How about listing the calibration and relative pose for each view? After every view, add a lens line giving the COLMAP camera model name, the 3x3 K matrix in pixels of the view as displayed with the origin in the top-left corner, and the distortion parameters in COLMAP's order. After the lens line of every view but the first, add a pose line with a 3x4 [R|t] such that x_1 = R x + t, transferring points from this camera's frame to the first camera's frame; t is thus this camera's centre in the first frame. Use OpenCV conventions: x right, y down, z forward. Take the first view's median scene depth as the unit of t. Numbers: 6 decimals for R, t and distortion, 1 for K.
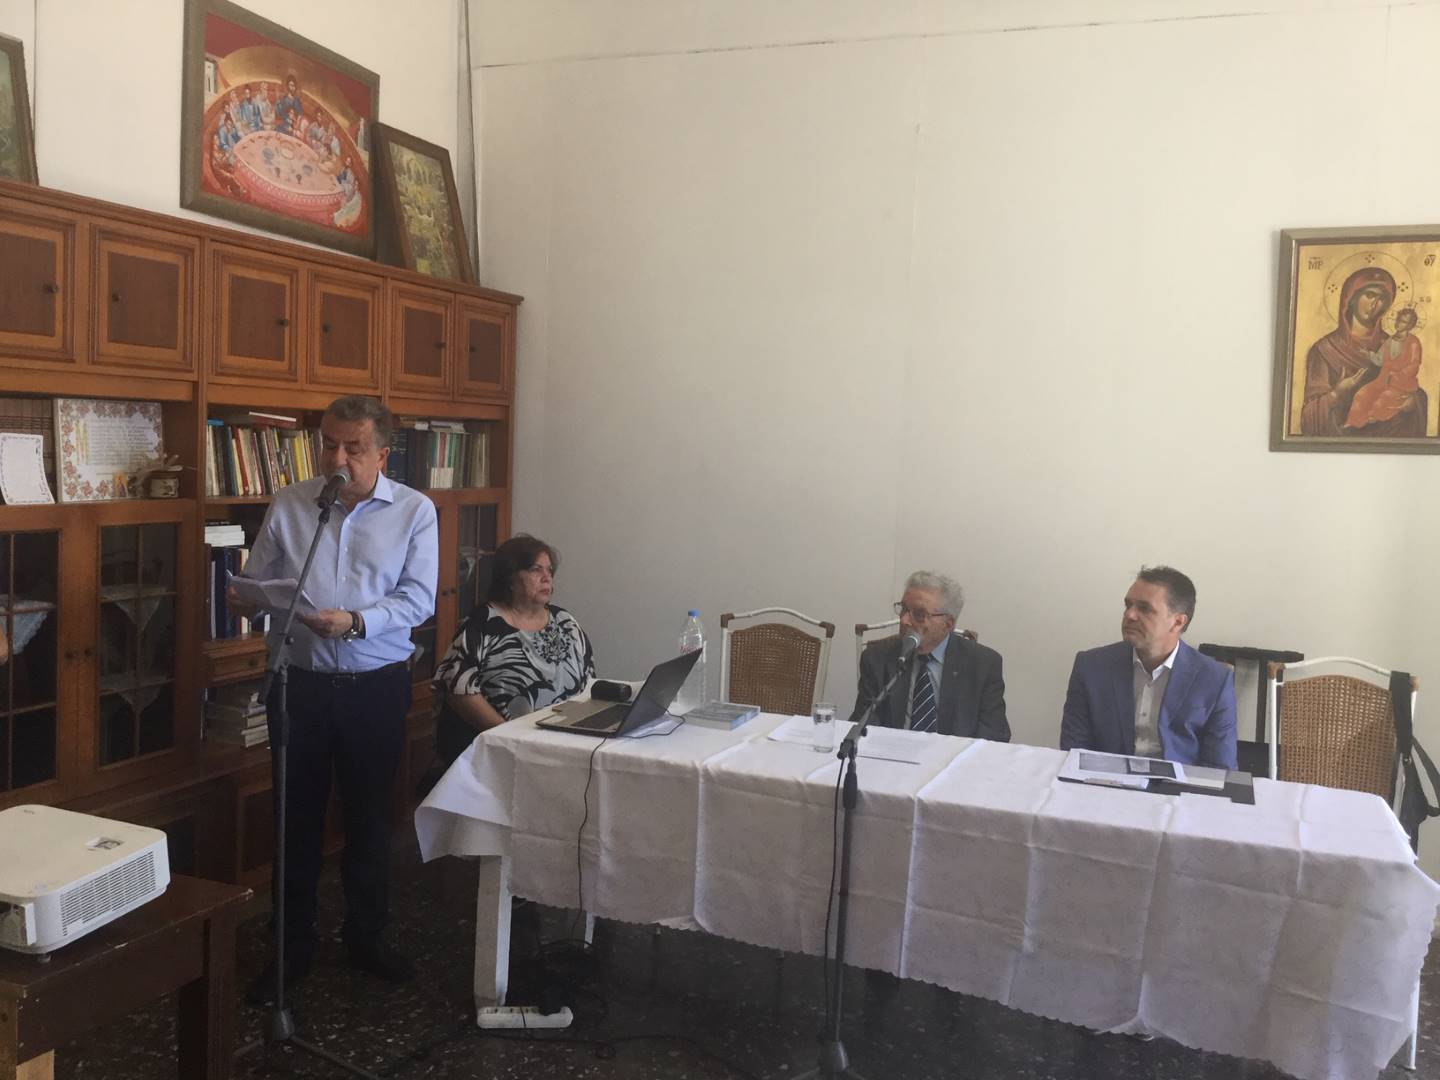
lens RADIAL K [[1311.0, 0, 729.4], [0, 1311.0, 541.2], [0, 0, 1]] dist [0.147068, -0.336199]
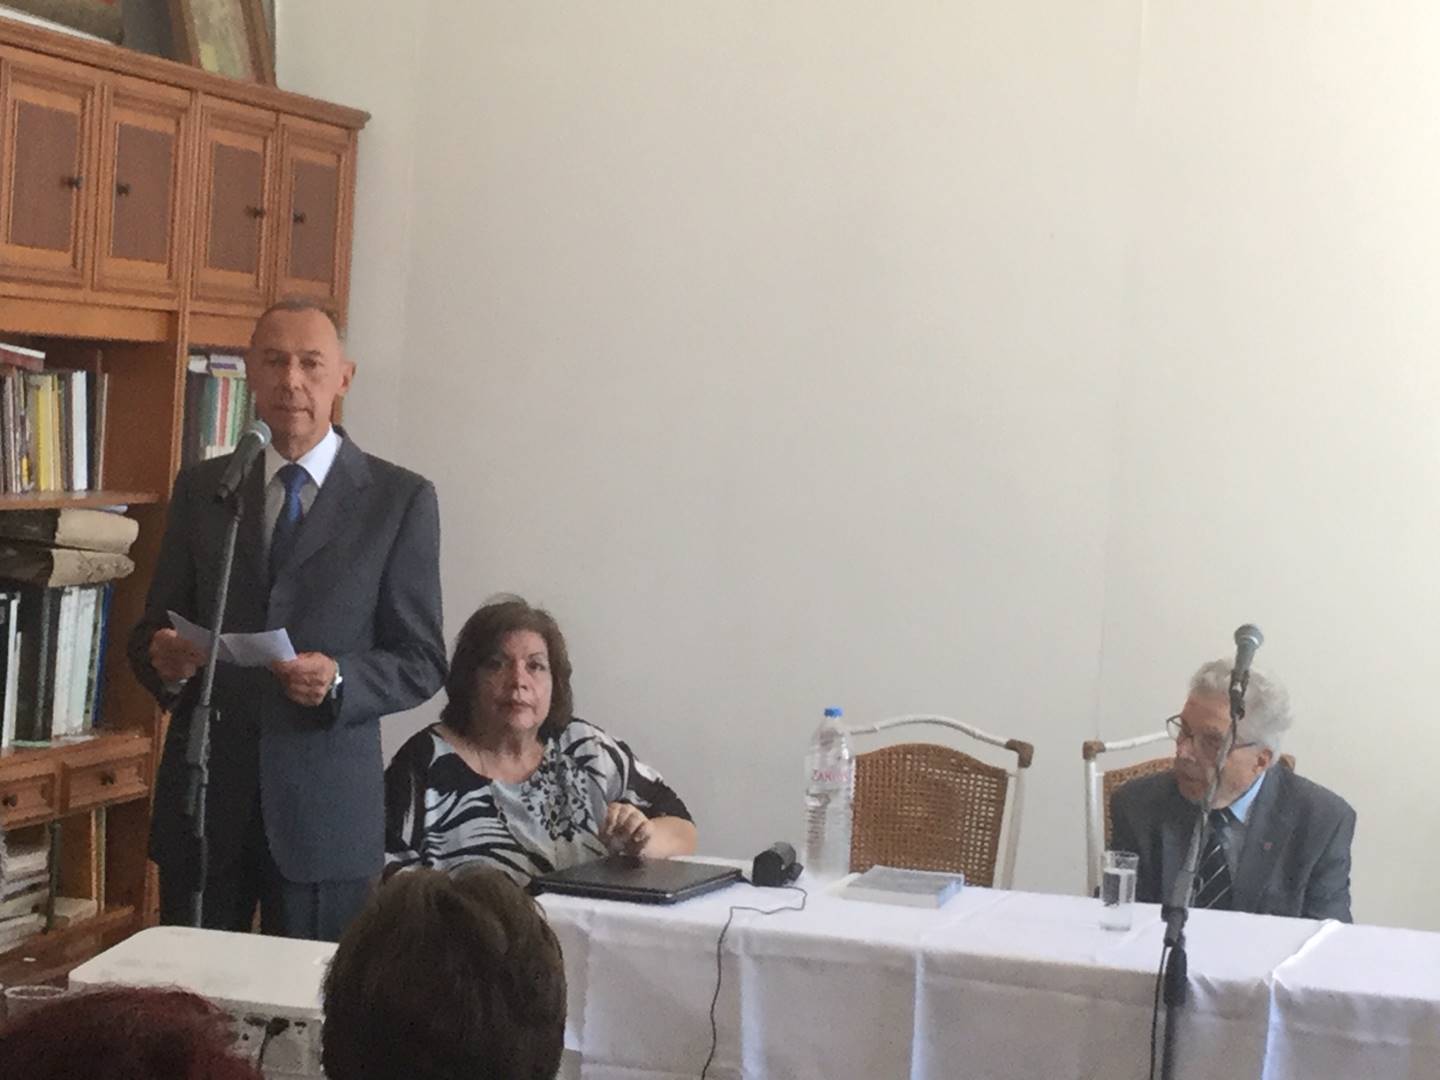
lens RADIAL K [[3675.6, 0, 720.0], [0, 3675.6, 540.0], [0, 0, 1]] dist [0.122589, 0.395368]
pose [[0.991636, 0.016822, 0.127963, -0.246777], [-0.013083, 0.999464, -0.030002, 0.024845], [-0.128399, 0.028077, 0.991325, -0.517268]]
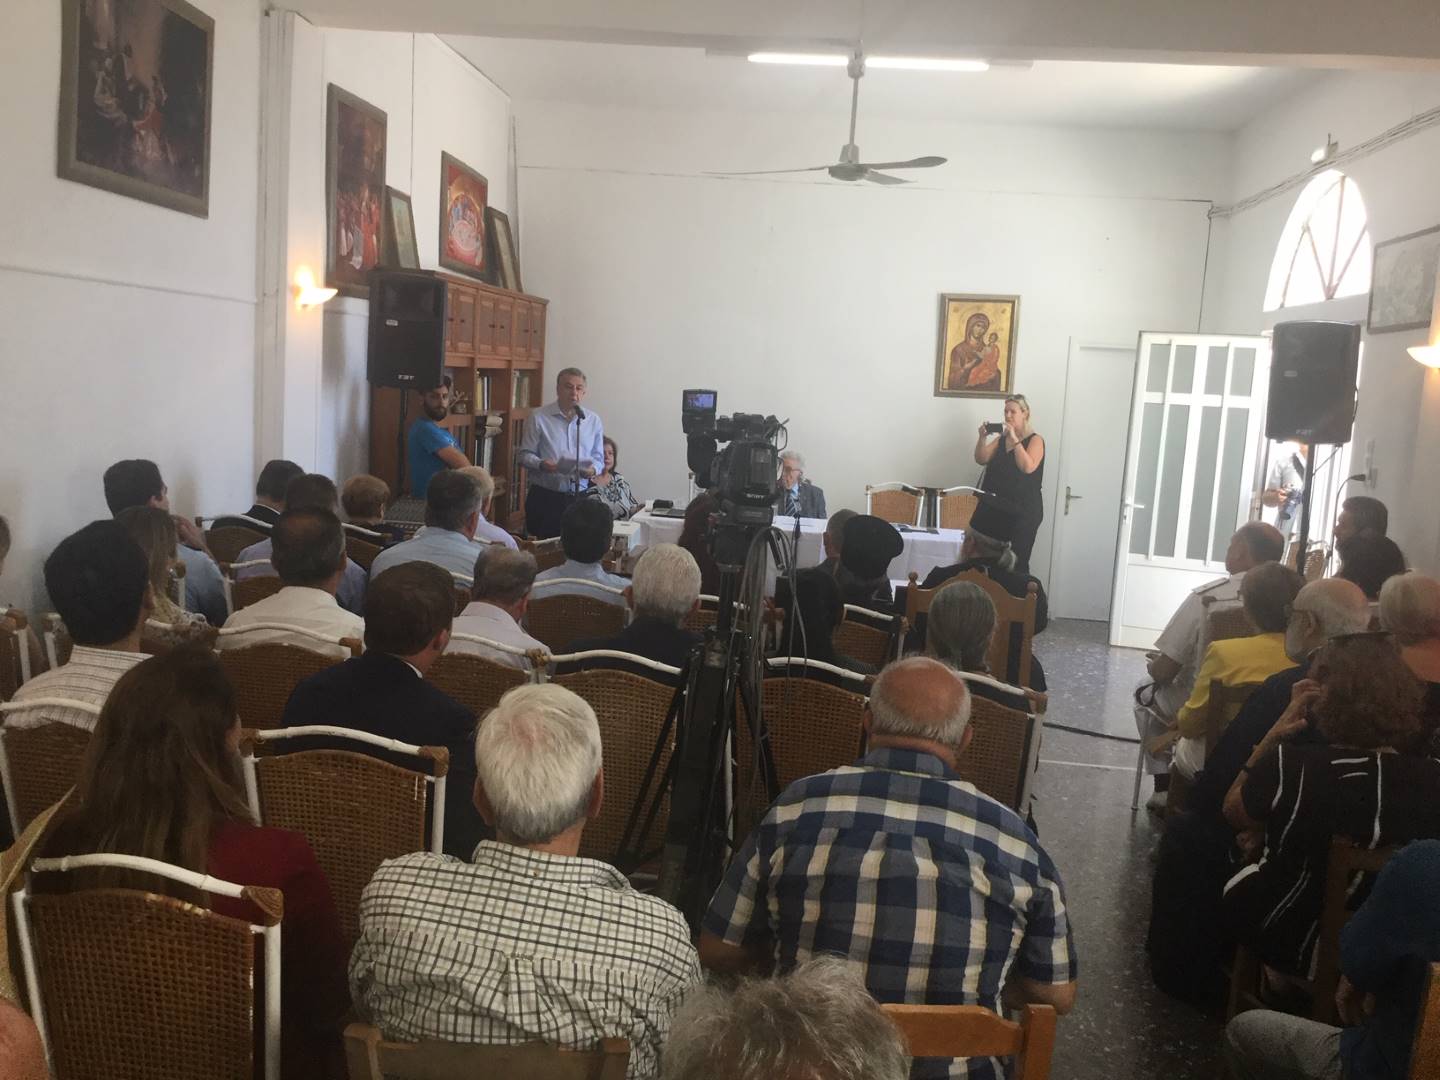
lens RADIAL K [[1311.0, 0, 729.4], [0, 1311.0, 541.2], [0, 0, 1]] dist [0.147068, -0.336199]
pose [[0.960735, -0.015700, 0.277024, -0.517790], [-0.003157, 0.997715, 0.067493, 0.024046], [-0.277451, -0.065717, 0.958490, -0.988690]]
